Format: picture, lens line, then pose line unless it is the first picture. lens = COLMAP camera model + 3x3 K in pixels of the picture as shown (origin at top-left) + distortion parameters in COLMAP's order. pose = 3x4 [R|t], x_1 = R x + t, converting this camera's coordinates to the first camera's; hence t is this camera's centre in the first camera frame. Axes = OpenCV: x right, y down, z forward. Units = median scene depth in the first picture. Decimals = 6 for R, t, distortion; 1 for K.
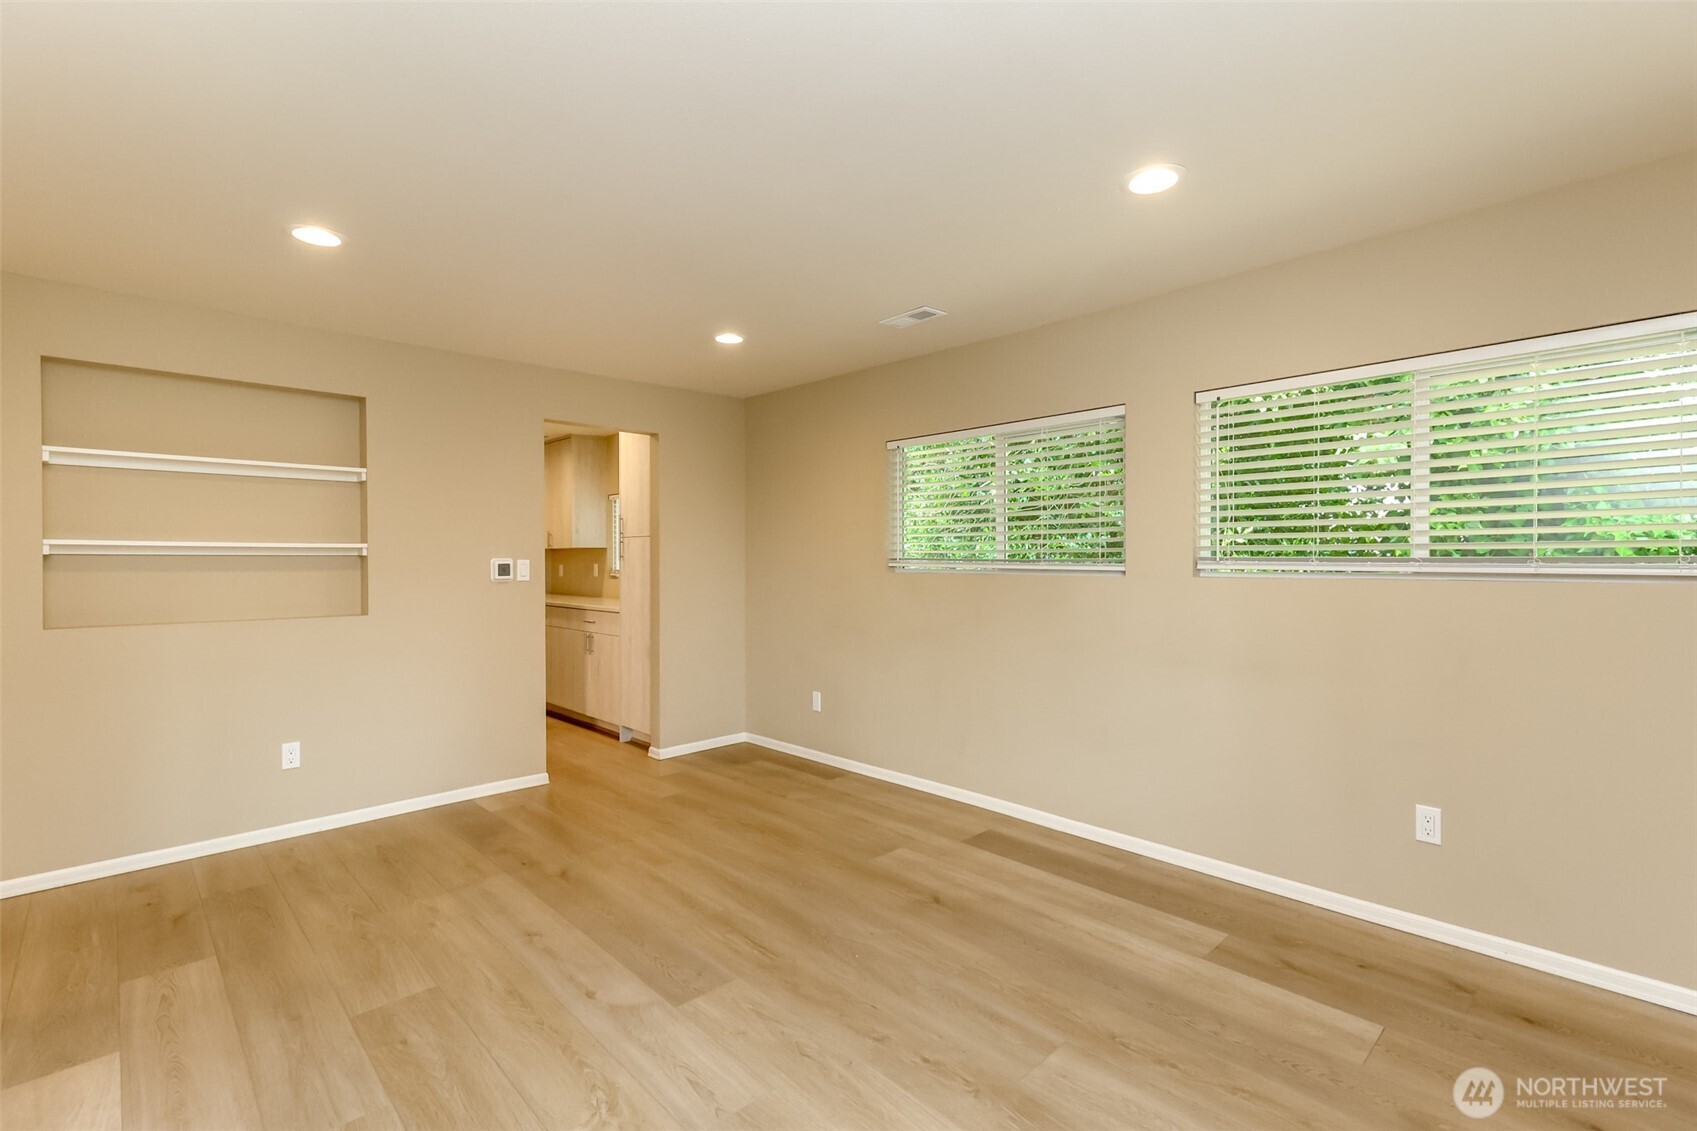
lens RADIAL K [[776.2, 0, 851.6], [0, 776.2, 557.8], [0, 0, 1]] dist [0.015349, -0.000222]
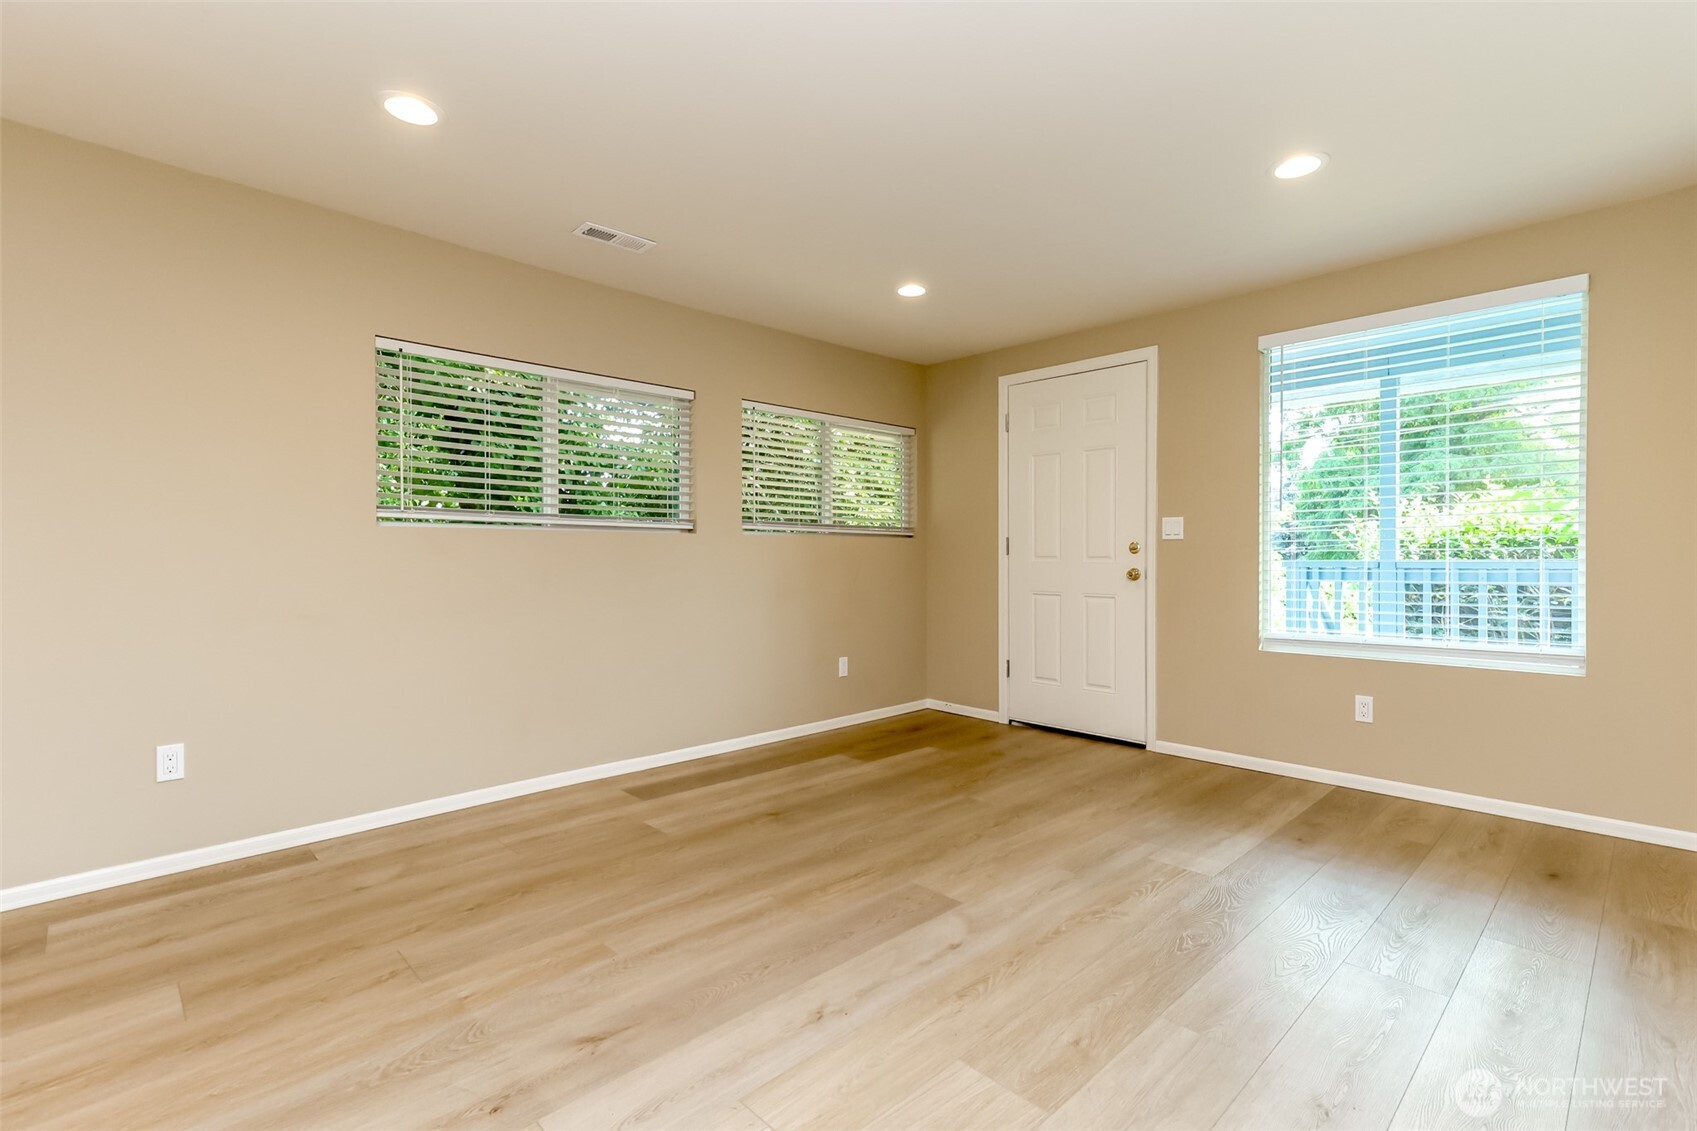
lens RADIAL K [[776.2, 0, 851.9], [0, 776.2, 564.5], [0, 0, 1]] dist [0.015349, -0.000222]
pose [[-0.008525, -0.009002, 0.999923, -0.978140], [0.002074, 0.999957, 0.009020, 0.069230], [-0.999962, 0.002150, -0.008506, 0.871294]]
